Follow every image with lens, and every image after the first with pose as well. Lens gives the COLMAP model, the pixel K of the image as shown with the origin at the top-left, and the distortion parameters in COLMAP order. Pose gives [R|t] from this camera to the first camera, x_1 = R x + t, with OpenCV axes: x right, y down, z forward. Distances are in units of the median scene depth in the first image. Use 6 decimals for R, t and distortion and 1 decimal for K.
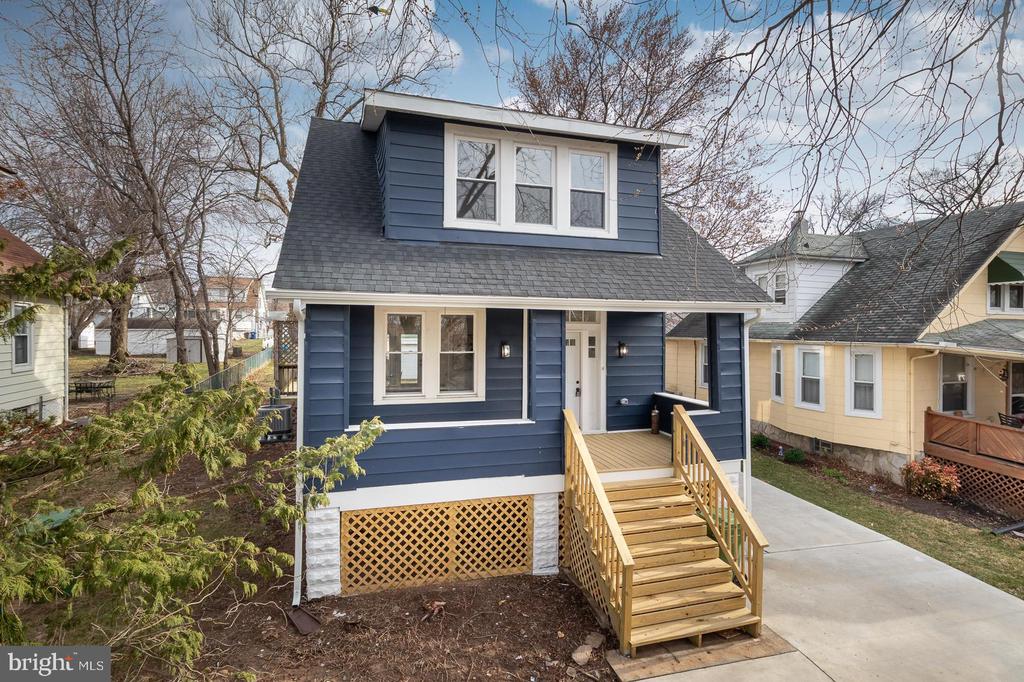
lens RADIAL K [[528.8, 0, 513.7], [0, 528.8, 336.1], [0, 0, 1]] dist [0.002878, 0.000173]
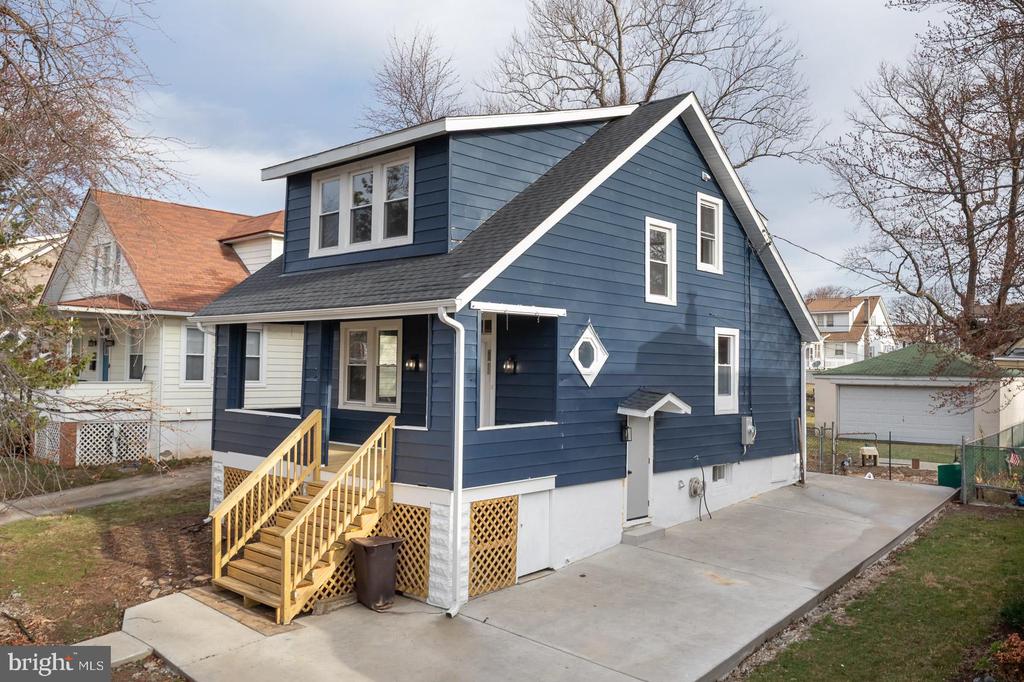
lens RADIAL K [[817.1, 0, 512.5], [0, 817.1, 338.1], [0, 0, 1]] dist [-0.035681, -0.015598]
pose [[0.494901, -0.021595, -0.868681, 1.715250], [-0.020581, 0.999119, -0.036563, 0.038913], [0.868706, 0.035974, 0.494020, 0.475817]]
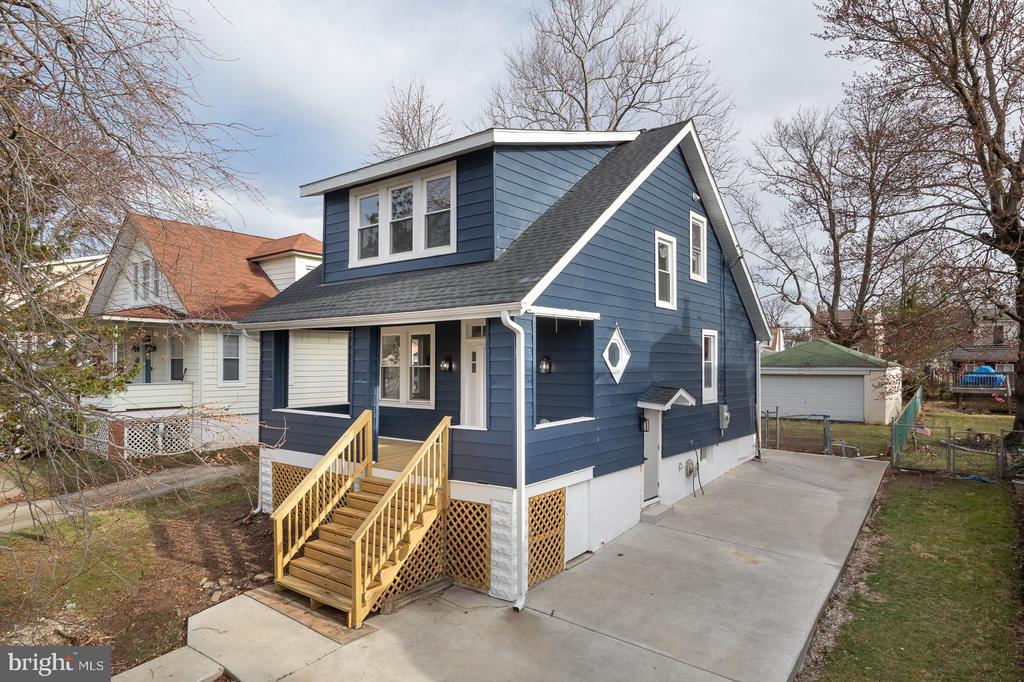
lens RADIAL K [[609.7, 0, 504.6], [0, 609.7, 361.3], [0, 0, 1]] dist [-0.014902, 0.004290]
pose [[0.560007, 0.001938, -0.828486, 1.333962], [-0.006574, 0.999976, -0.002104, 0.027678], [0.828462, 0.006625, 0.560006, 0.463108]]
